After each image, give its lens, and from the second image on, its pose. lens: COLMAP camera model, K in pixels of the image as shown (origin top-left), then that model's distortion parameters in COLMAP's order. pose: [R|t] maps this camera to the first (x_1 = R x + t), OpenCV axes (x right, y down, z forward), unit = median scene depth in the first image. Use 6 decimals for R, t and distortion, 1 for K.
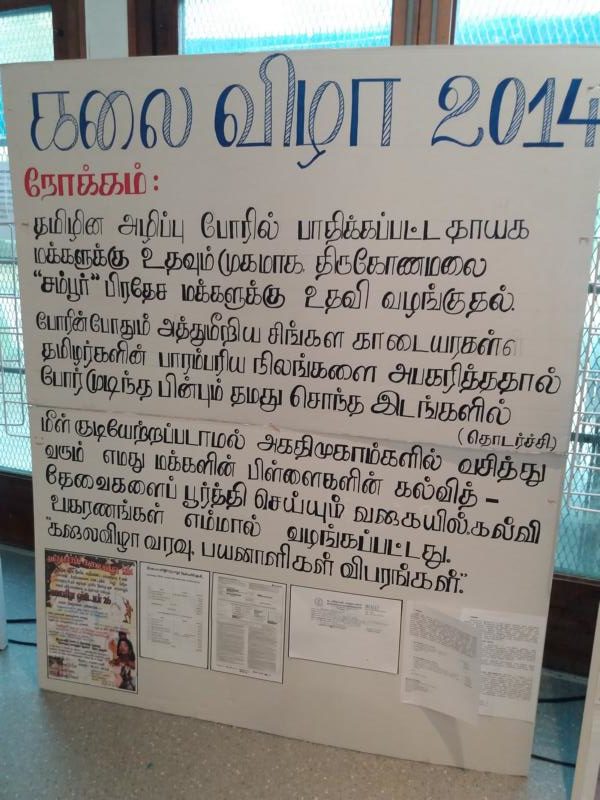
lens RADIAL K [[639.8, 0, 300.0], [0, 639.8, 400.0], [0, 0, 1]] dist [0.070652, -0.182304]
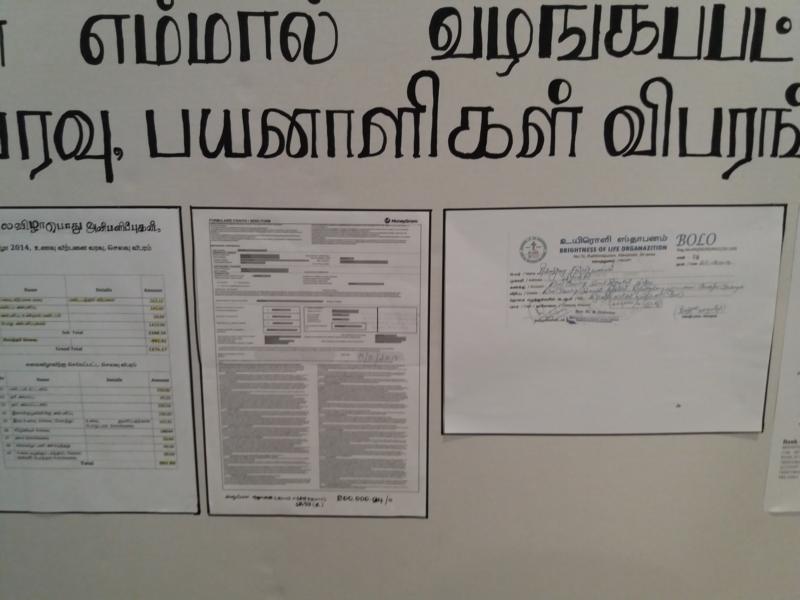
lens RADIAL K [[639.8, 0, 387.3], [0, 639.8, 301.5], [0, 0, 1]] dist [0.070652, -0.182304]
pose [[0.974443, -0.087482, 0.206900, -0.113160], [0.079557, 0.995753, 0.046332, 0.314155], [-0.210074, -0.028688, 0.977264, 0.681442]]
